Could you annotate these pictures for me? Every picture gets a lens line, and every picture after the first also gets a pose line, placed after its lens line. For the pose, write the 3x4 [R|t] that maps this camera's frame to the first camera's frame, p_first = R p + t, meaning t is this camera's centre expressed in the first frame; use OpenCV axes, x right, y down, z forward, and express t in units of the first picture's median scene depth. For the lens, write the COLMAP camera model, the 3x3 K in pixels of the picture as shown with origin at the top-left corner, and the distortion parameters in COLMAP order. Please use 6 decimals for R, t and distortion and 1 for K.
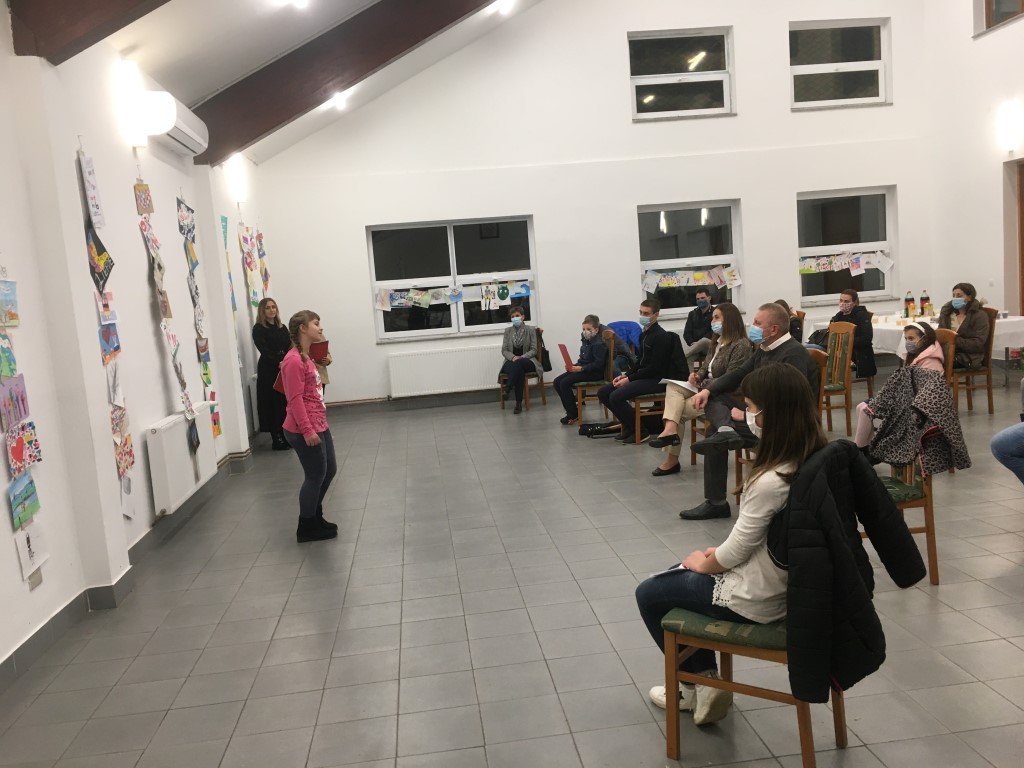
lens RADIAL K [[871.6, 0, 512.0], [0, 871.6, 384.0], [0, 0, 1]] dist [0.064973, -0.006964]
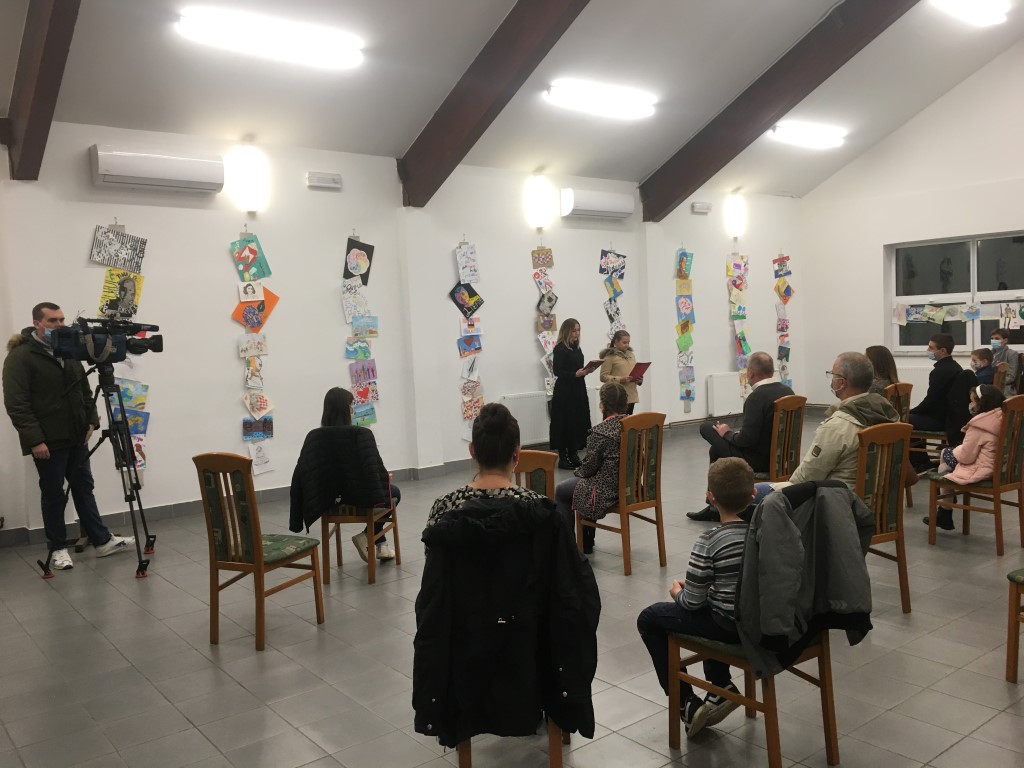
lens RADIAL K [[871.6, 0, 512.0], [0, 871.6, 384.0], [0, 0, 1]] dist [0.064973, -0.006964]
pose [[0.522771, 0.109064, -0.845468, 0.609168], [-0.091354, 0.993238, 0.071640, -0.056705], [0.847564, 0.039786, 0.529199, 0.065815]]
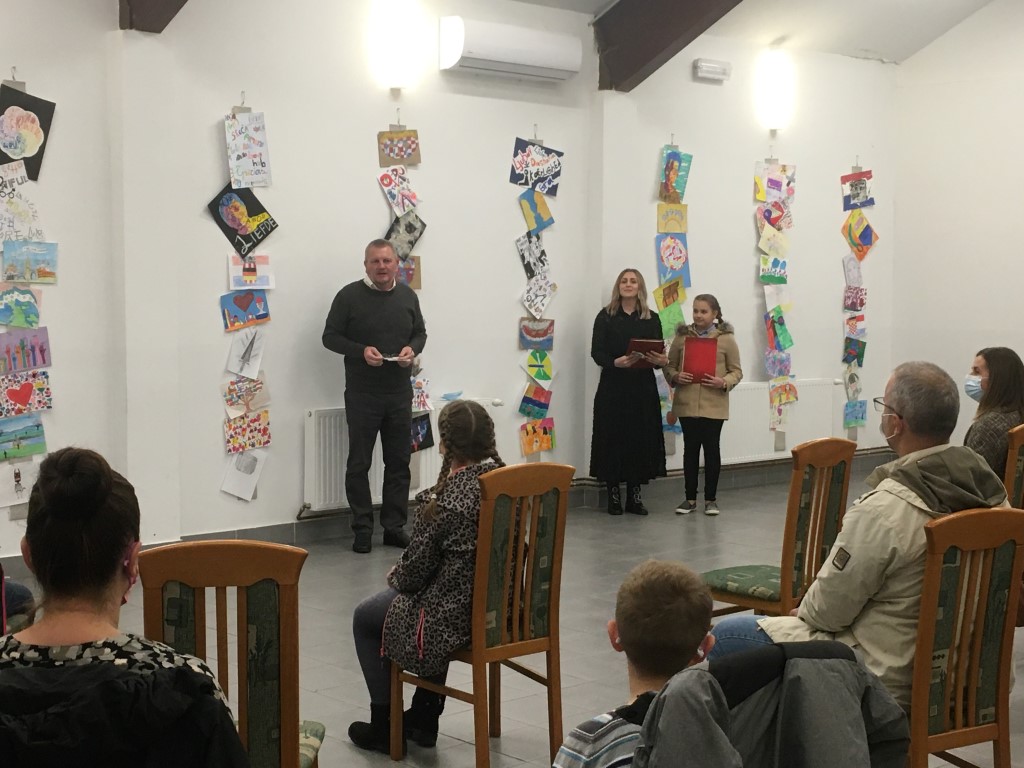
lens RADIAL K [[1602.1, 0, 512.0], [0, 1602.1, 384.0], [0, 0, 1]] dist [0.045174, 0.134361]
pose [[0.579759, 0.132658, -0.803916, 0.588008], [-0.139290, 0.988269, 0.062628, -0.061926], [0.802794, 0.075668, 0.591436, 0.122542]]
